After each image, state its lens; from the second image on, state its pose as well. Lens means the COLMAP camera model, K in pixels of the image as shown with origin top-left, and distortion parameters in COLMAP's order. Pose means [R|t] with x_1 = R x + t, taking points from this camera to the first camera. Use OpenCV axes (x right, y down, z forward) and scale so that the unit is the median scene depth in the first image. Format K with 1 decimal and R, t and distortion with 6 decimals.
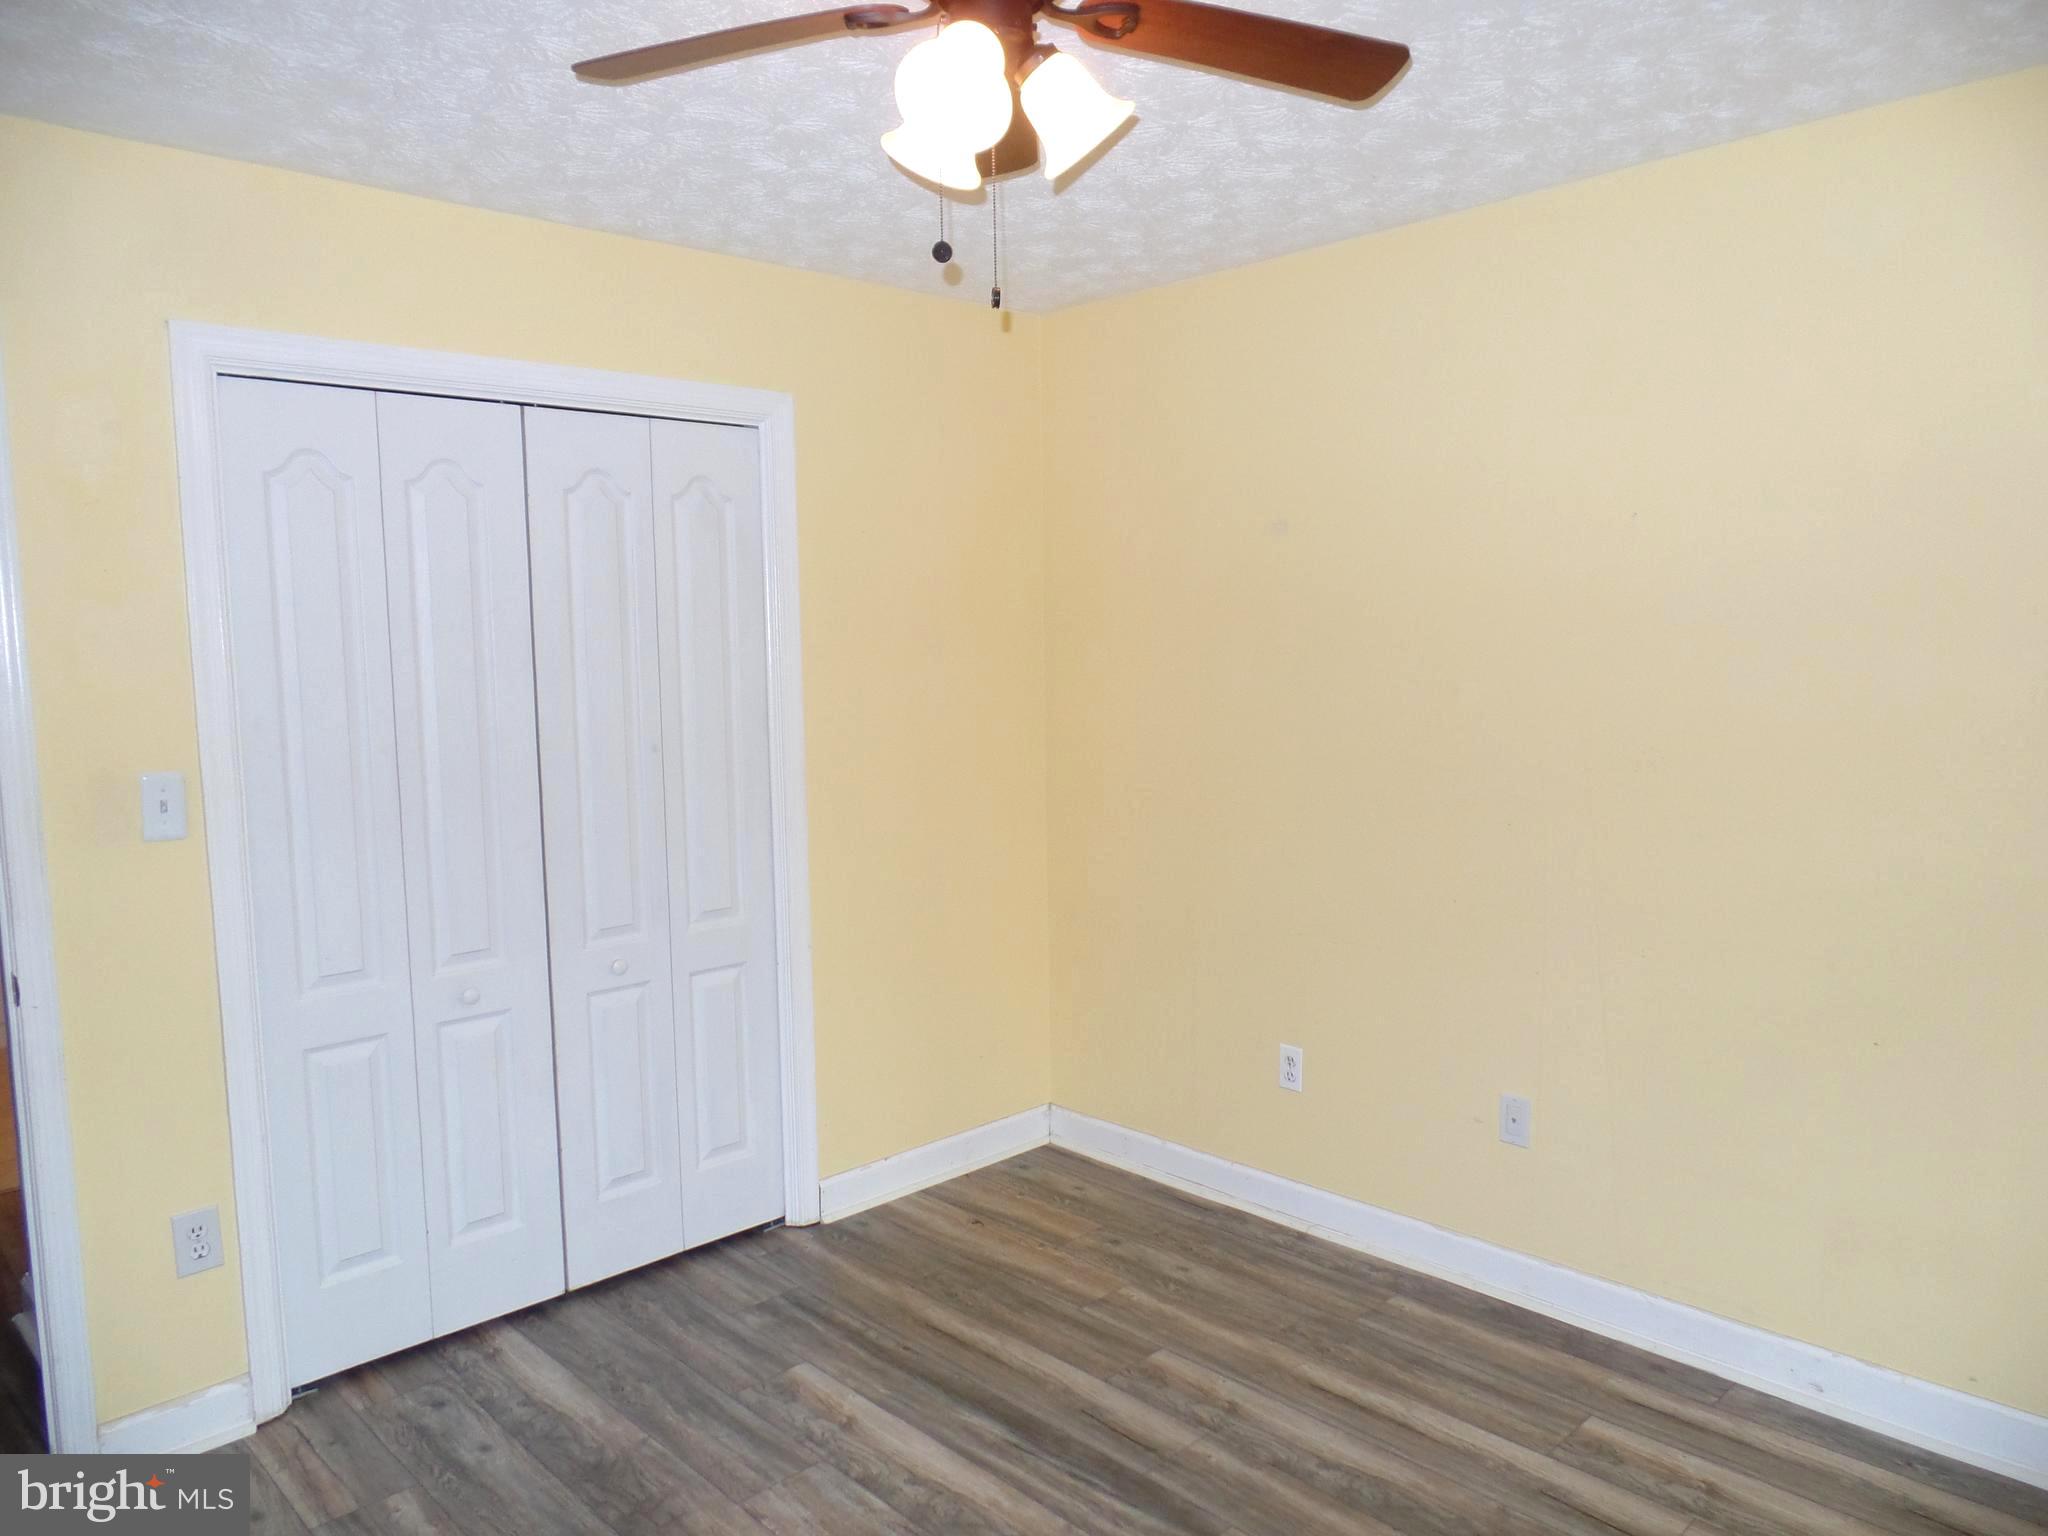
lens RADIAL K [[1414.6, 0, 1020.6], [0, 1414.6, 770.4], [0, 0, 1]] dist [-0.003545, -0.004925]
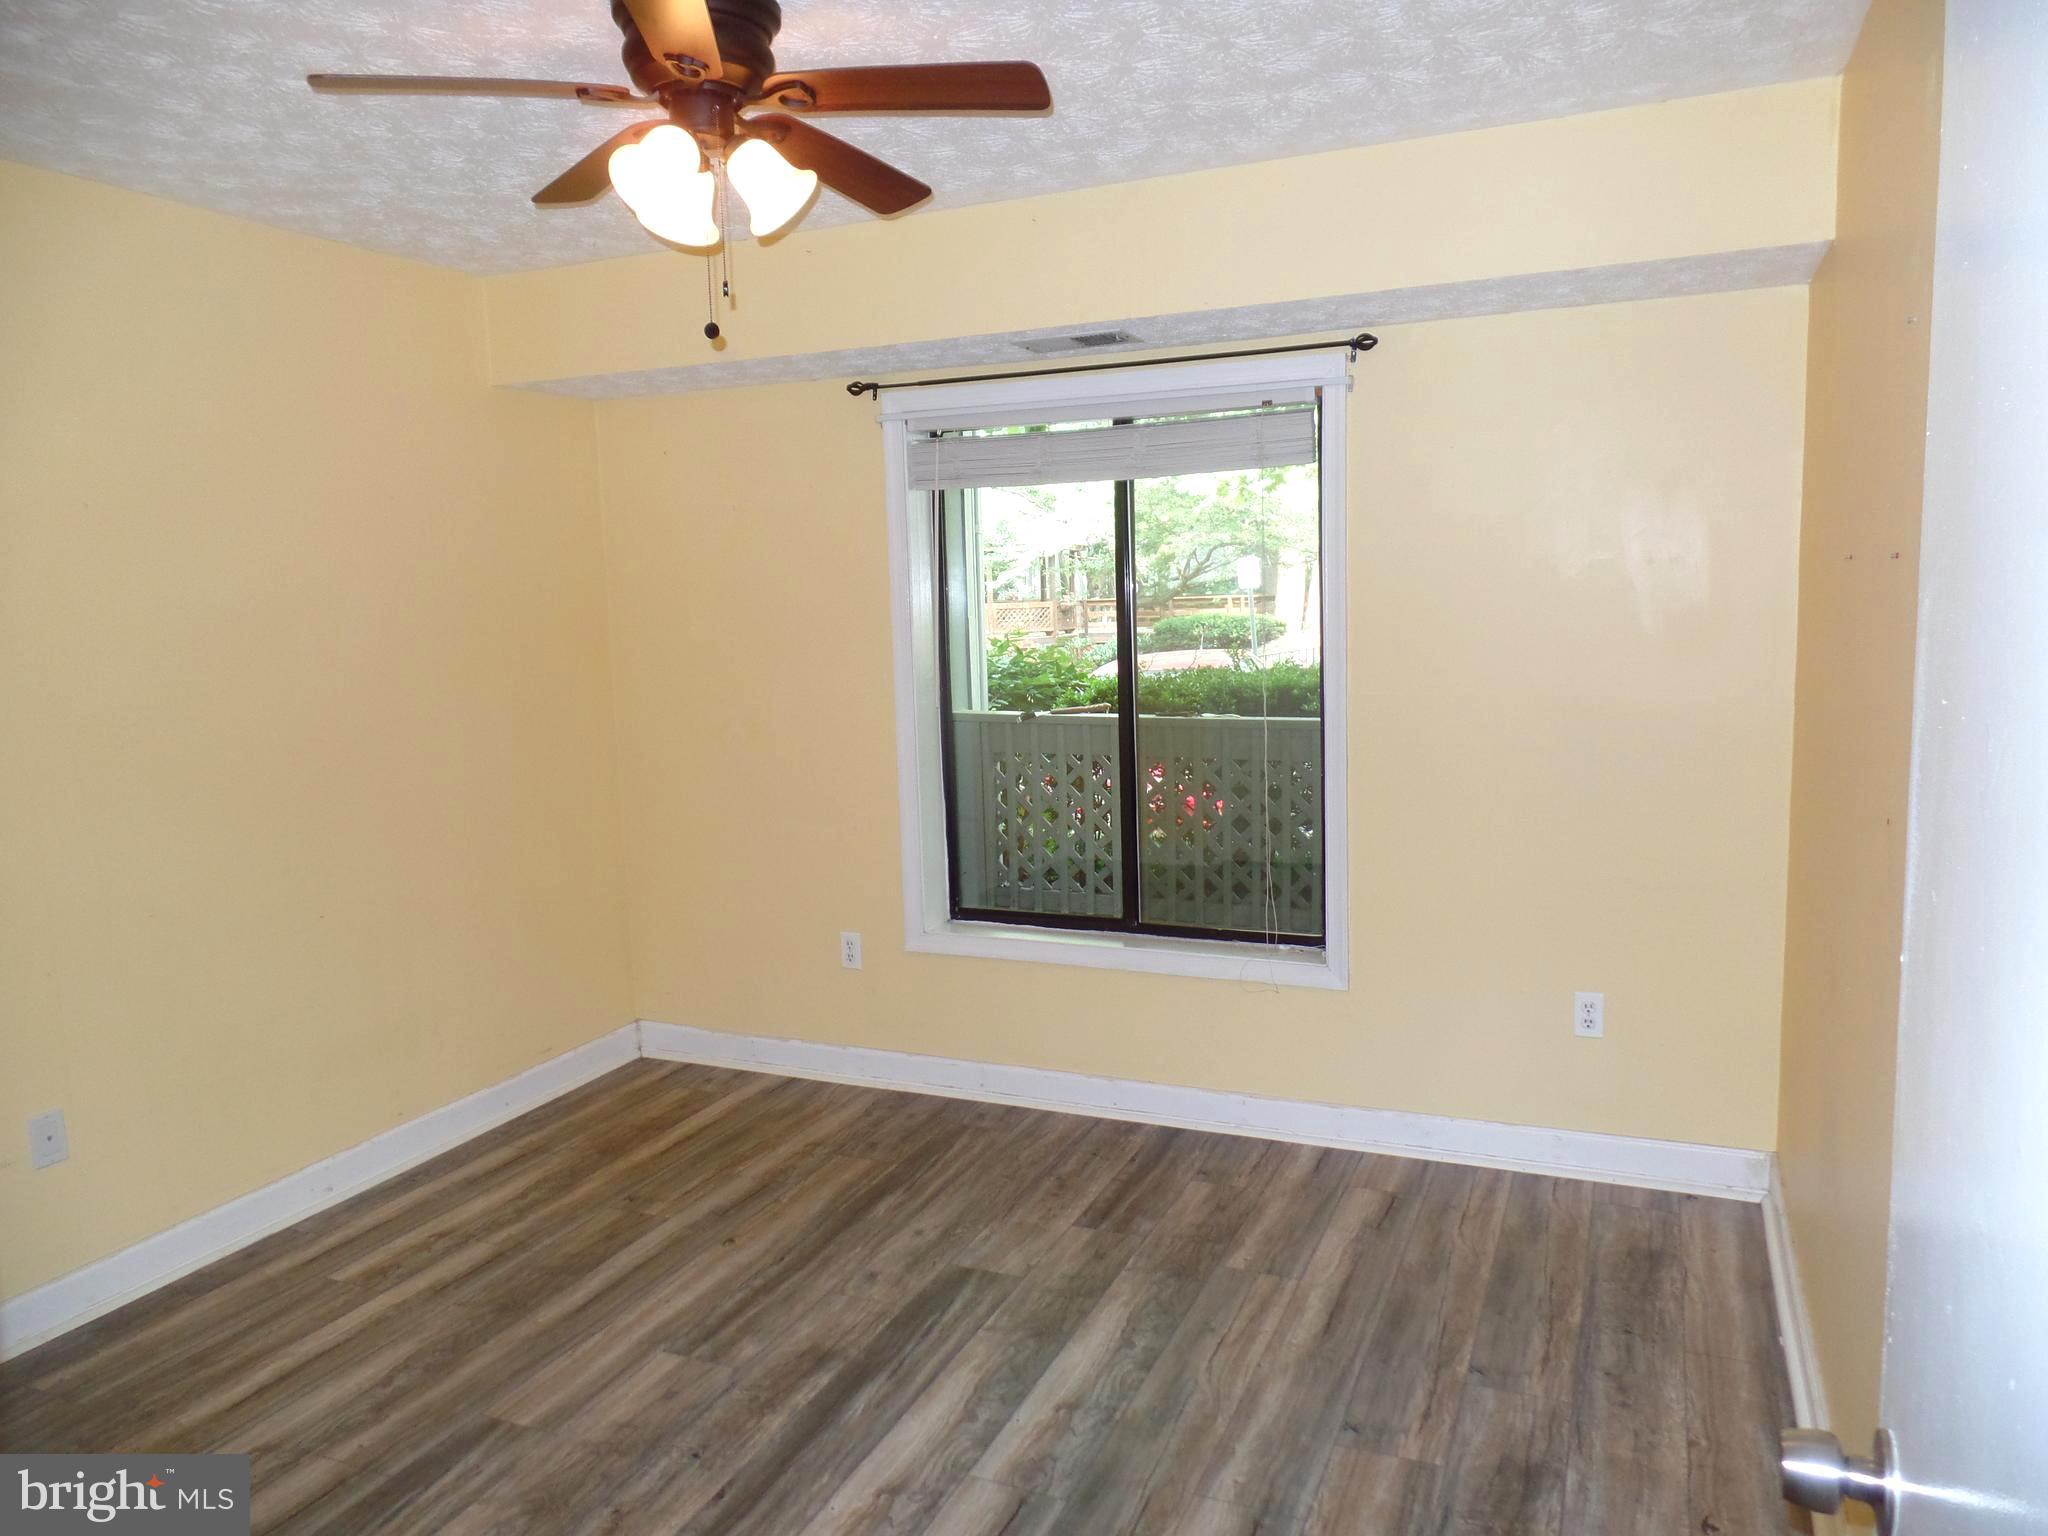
lens RADIAL K [[1414.6, 0, 1025.1], [0, 1414.6, 768.7], [0, 0, 1]] dist [-0.003545, -0.004925]
pose [[-0.373668, -0.092980, 0.922890, -0.879538], [0.128543, 0.980172, 0.150797, -0.065690], [-0.918612, 0.174979, -0.354307, 0.814166]]
